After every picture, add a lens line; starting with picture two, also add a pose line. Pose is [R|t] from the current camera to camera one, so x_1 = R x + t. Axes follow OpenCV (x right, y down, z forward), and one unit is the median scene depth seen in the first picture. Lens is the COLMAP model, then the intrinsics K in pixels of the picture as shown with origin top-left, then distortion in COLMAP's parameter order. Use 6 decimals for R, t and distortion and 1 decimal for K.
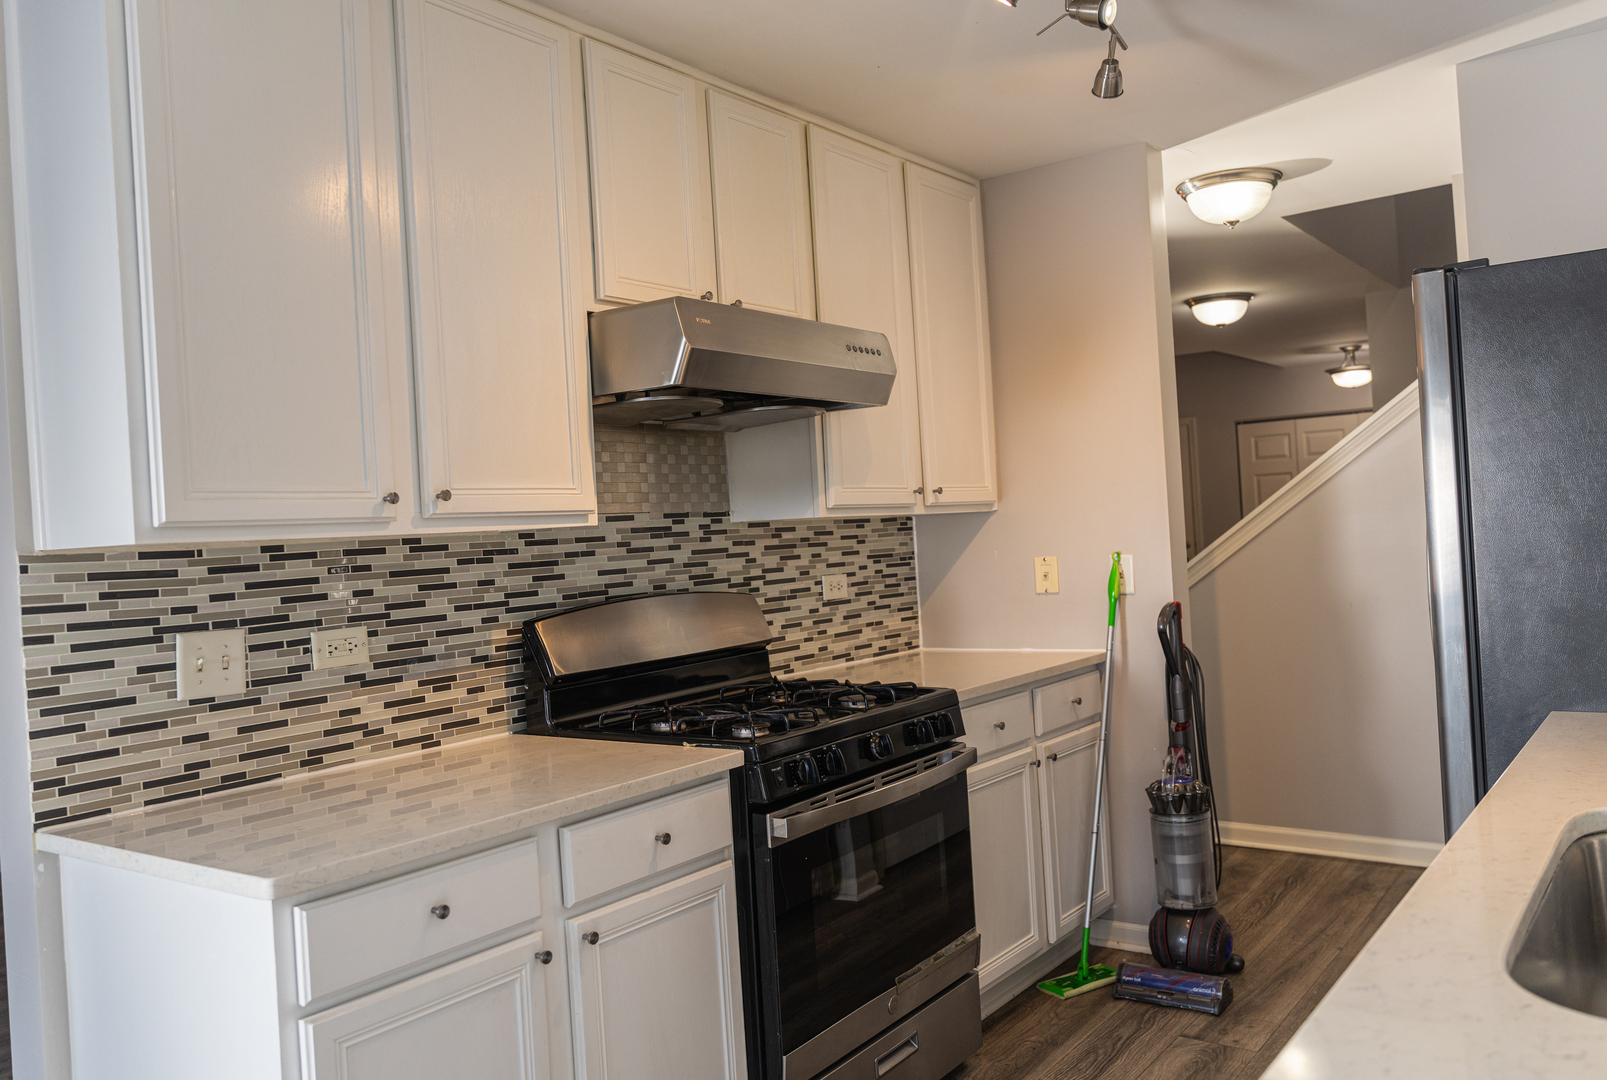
lens RADIAL K [[1243.5, 0, 803.6], [0, 1243.5, 528.2], [0, 0, 1]] dist [-0.001942, 0.002880]
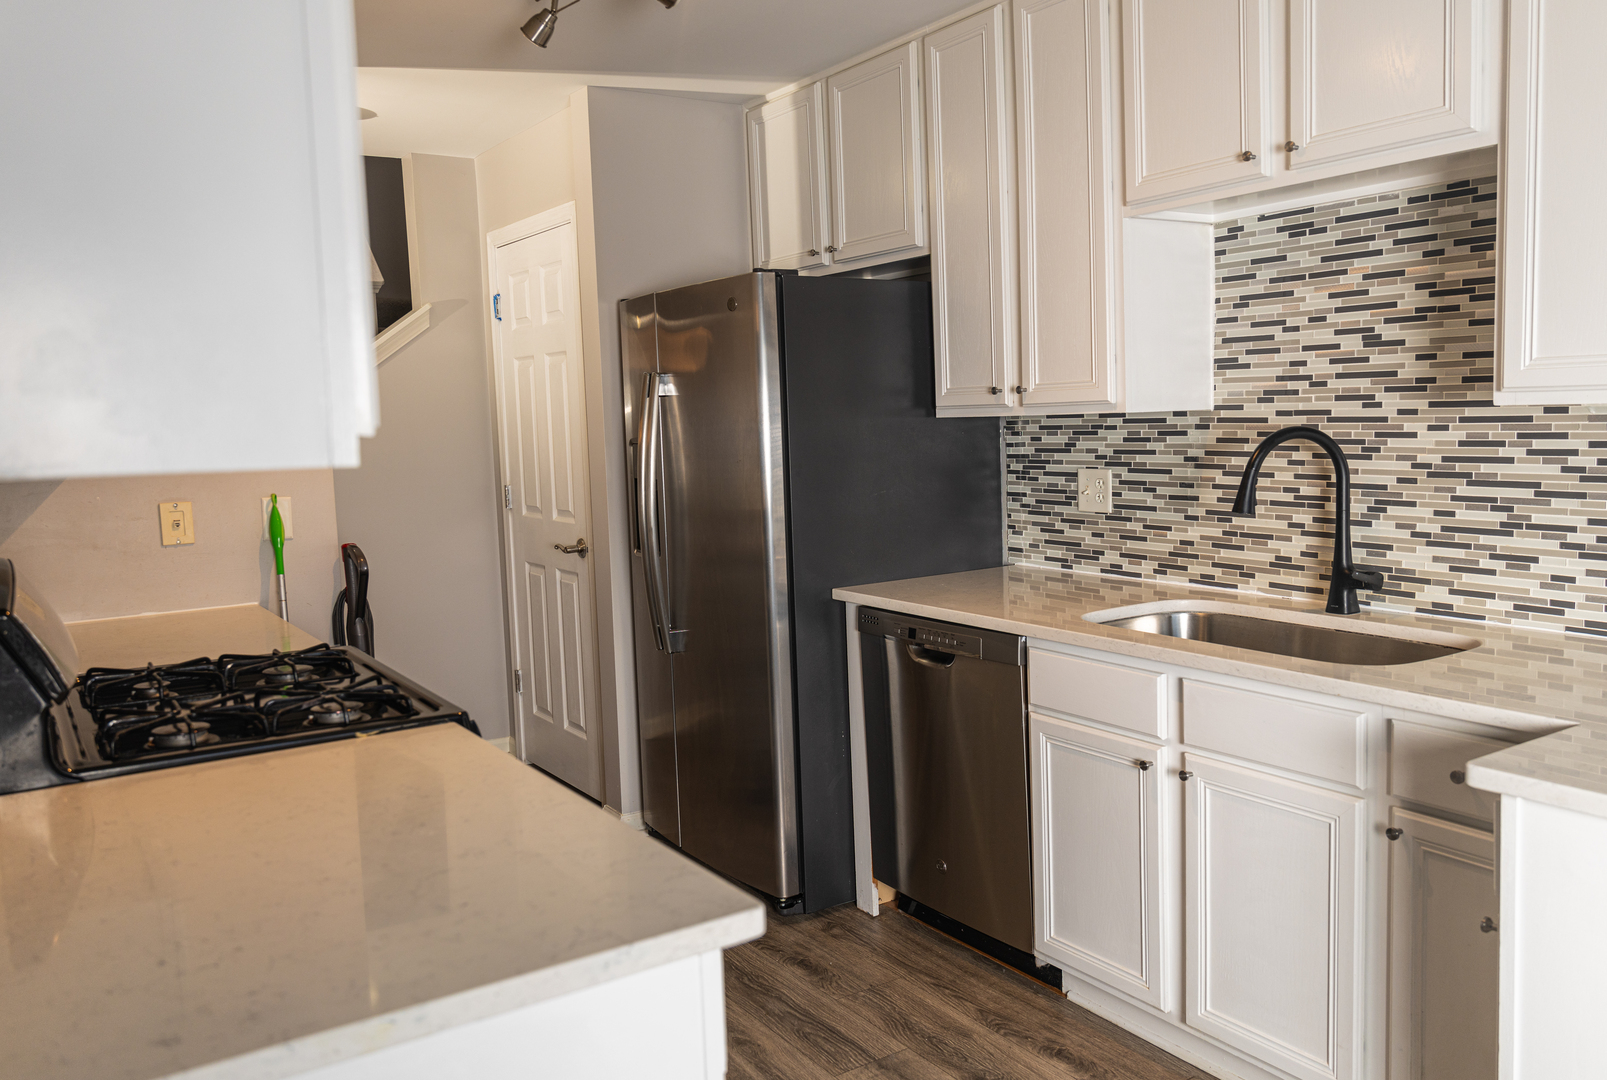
lens RADIAL K [[1243.5, 0, 803.6], [0, 1243.5, 528.2], [0, 0, 1]] dist [-0.001942, 0.002880]
pose [[0.376179, -0.041201, 0.925631, -0.707767], [0.007826, 0.999117, 0.041291, 0.015126], [-0.926514, -0.008288, 0.376169, 0.462017]]
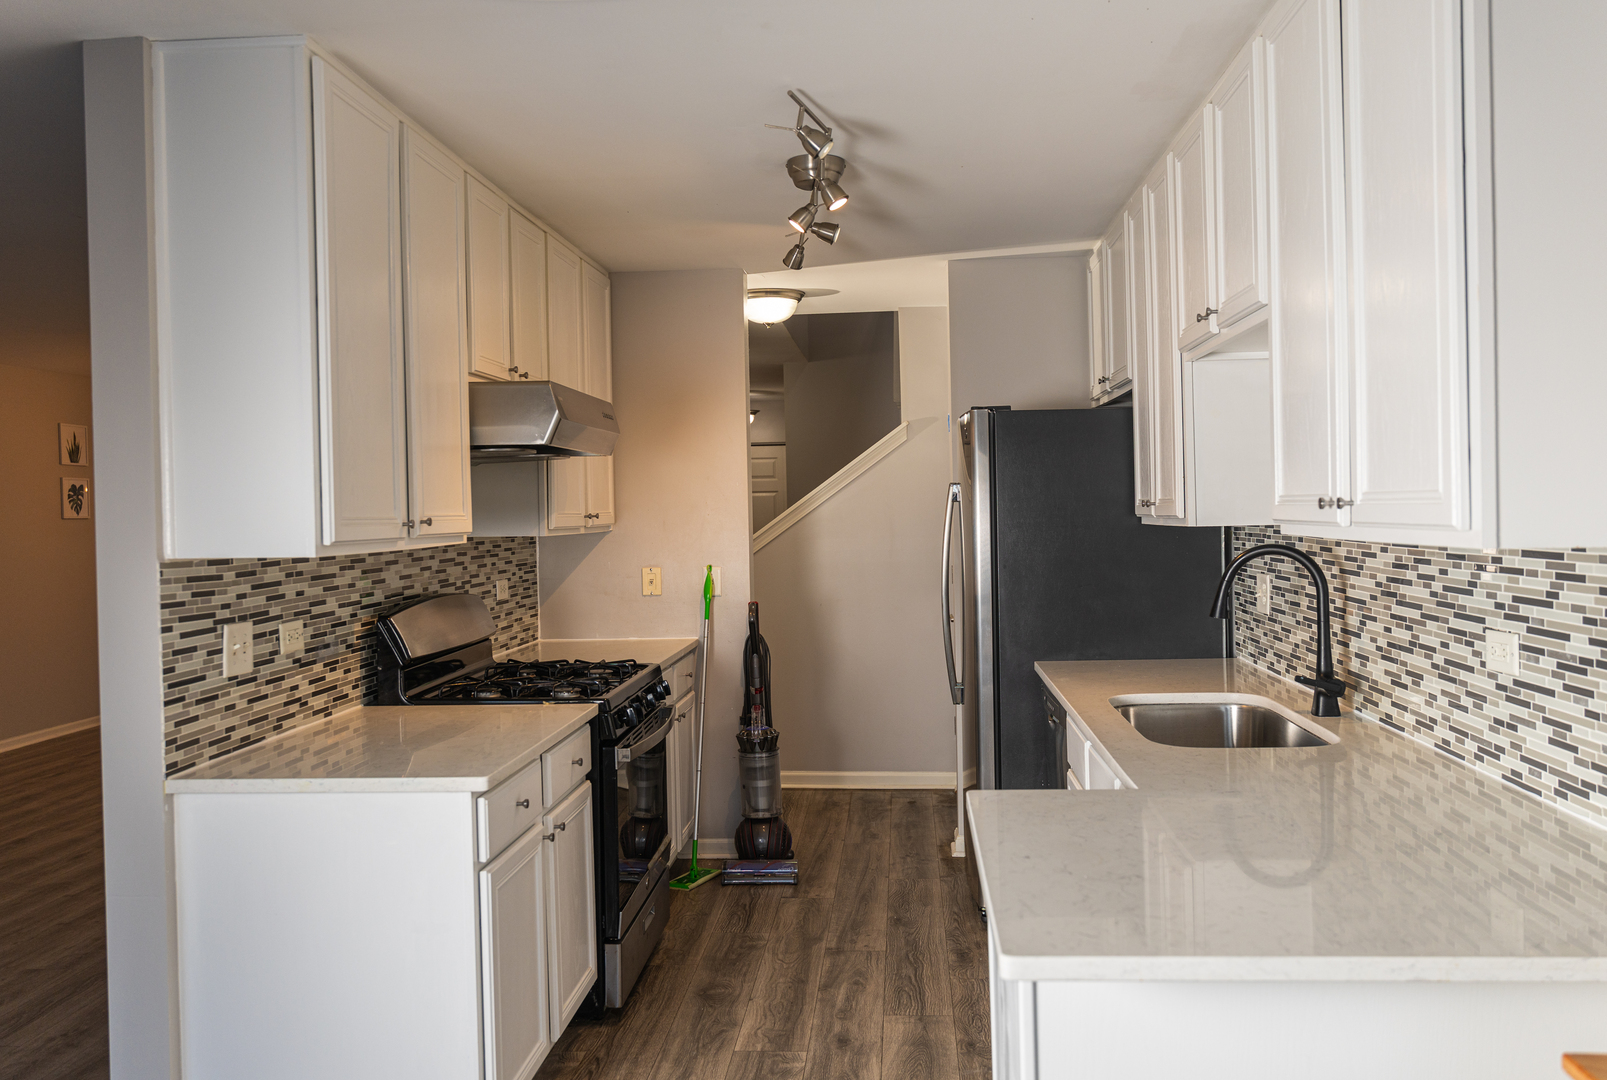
lens RADIAL K [[1243.5, 0, 803.6], [0, 1243.5, 528.2], [0, 0, 1]] dist [-0.001942, 0.002880]
pose [[0.855966, 0.029913, 0.516166, -0.568044], [-0.028563, 0.999536, -0.010560, -0.014872], [-0.516242, -0.005705, 0.856424, -0.337770]]
